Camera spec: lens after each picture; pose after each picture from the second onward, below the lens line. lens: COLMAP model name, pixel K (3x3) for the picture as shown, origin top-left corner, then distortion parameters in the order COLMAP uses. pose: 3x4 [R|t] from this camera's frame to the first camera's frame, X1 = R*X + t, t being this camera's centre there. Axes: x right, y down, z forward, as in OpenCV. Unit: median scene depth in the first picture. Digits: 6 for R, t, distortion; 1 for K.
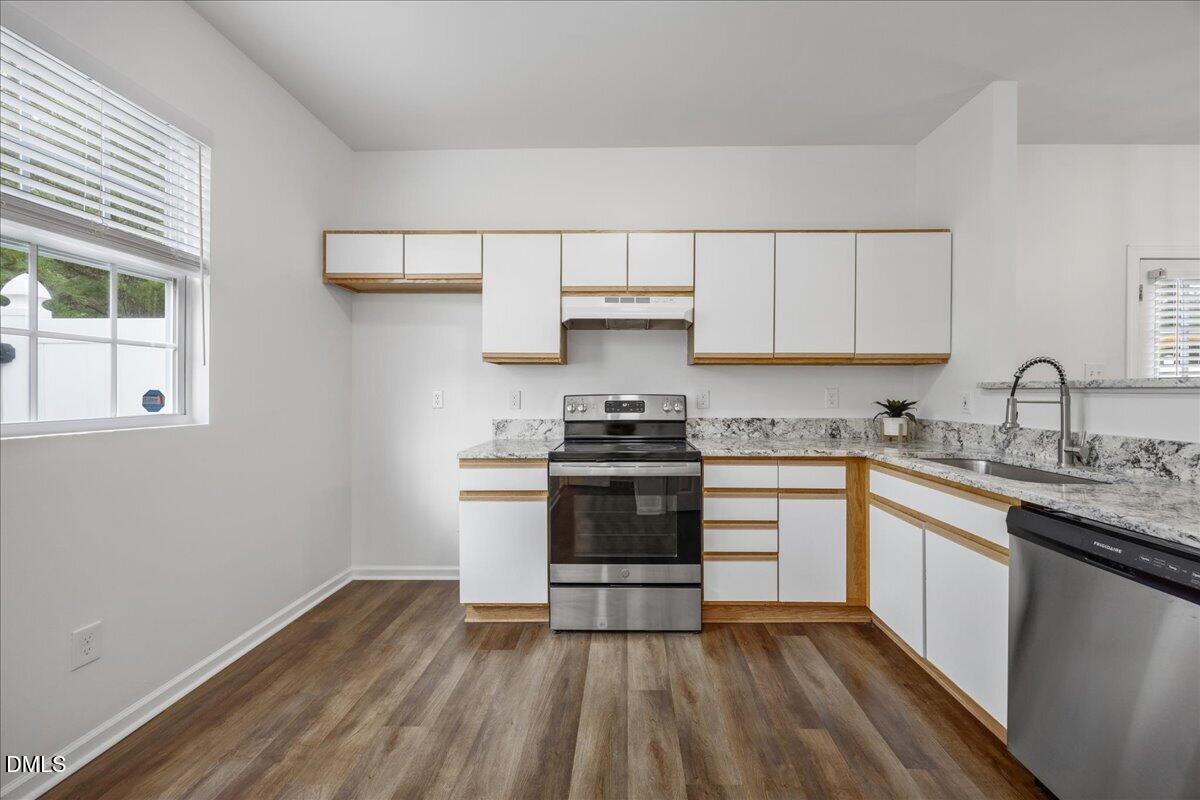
lens RADIAL K [[458.6, 0, 600.0], [0, 458.6, 400.0], [0, 0, 1]] dist [-0.003329, -0.000002]
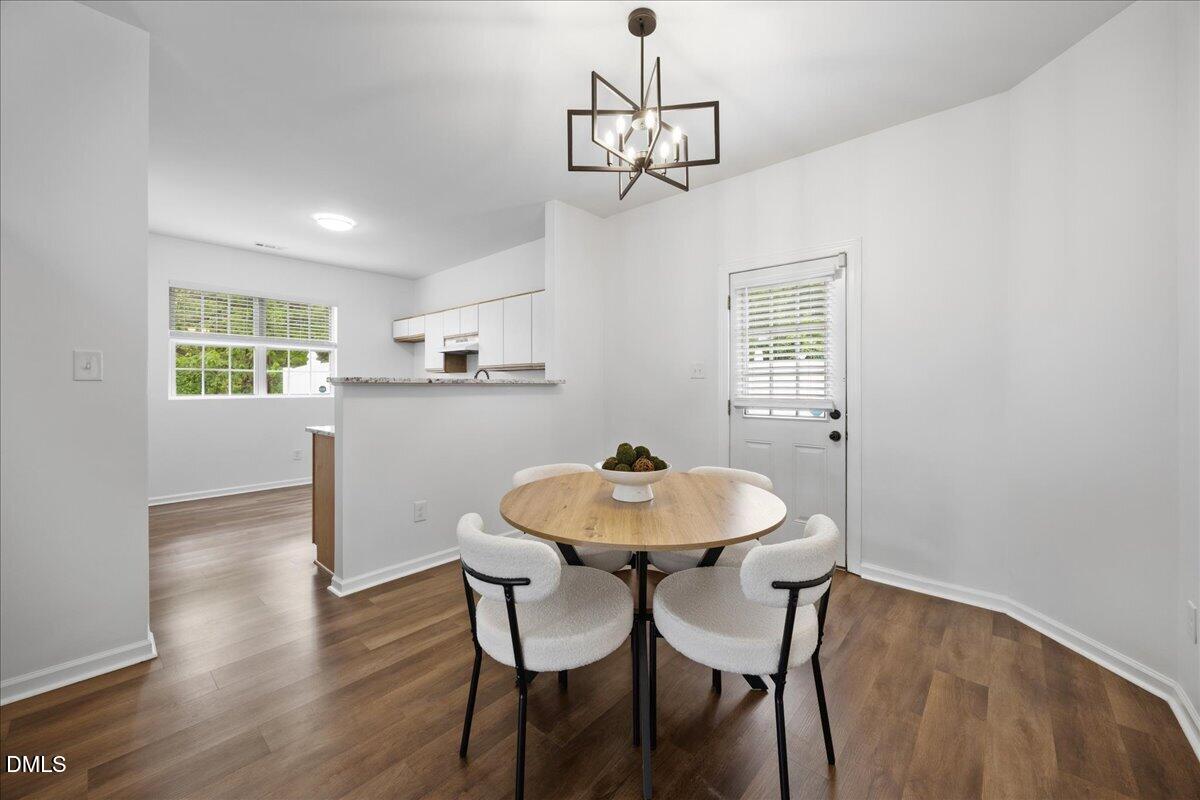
lens RADIAL K [[441.2, 0, 600.6], [0, 441.2, 389.3], [0, 0, 1]] dist [-0.001037, -0.000014]
pose [[0.769393, 0.002489, -0.638771, 1.816081], [-0.011385, 0.999887, -0.009818, 0.008258], [0.638675, 0.014826, 0.769334, -0.107227]]
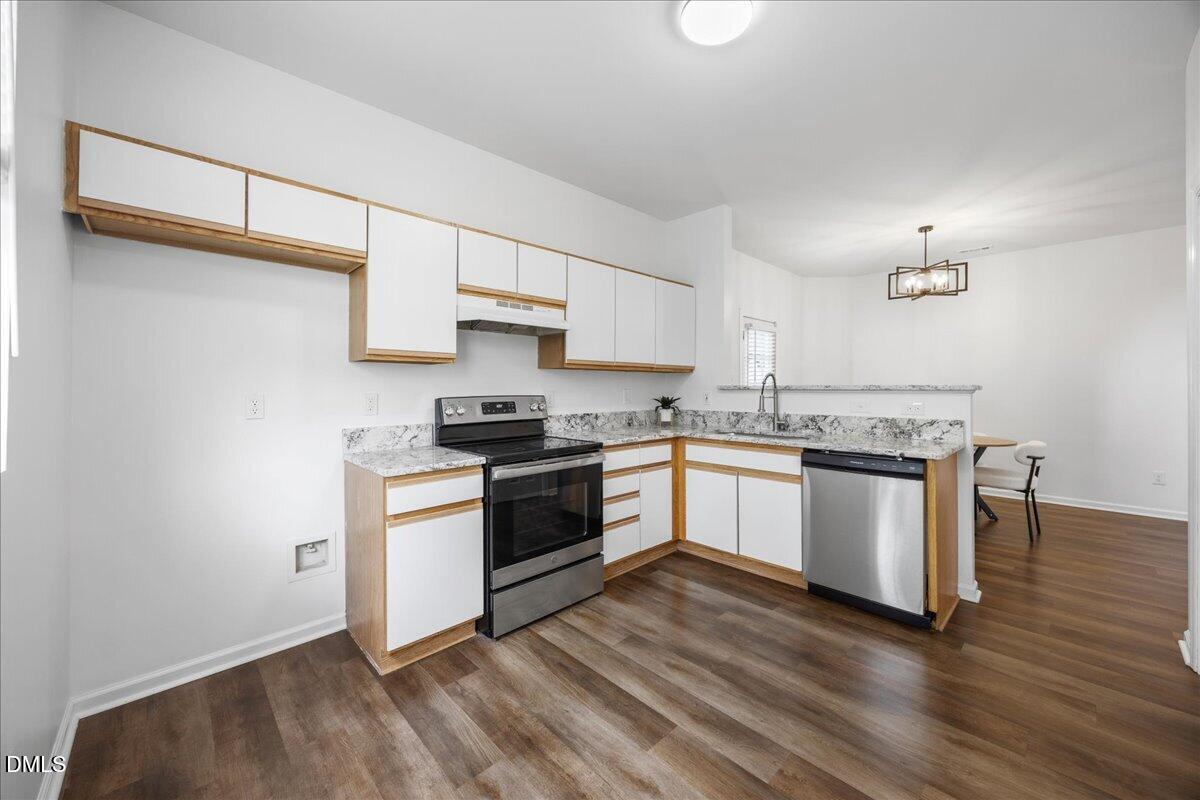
lens RADIAL K [[466.7, 0, 601.5], [0, 466.7, 393.7], [0, 0, 1]] dist [0.000329, -0.000038]
pose [[0.700843, -0.012730, 0.713202, -0.578221], [0.015791, 0.999873, 0.002330, -0.017407], [-0.713141, 0.009629, 0.700954, 0.117403]]
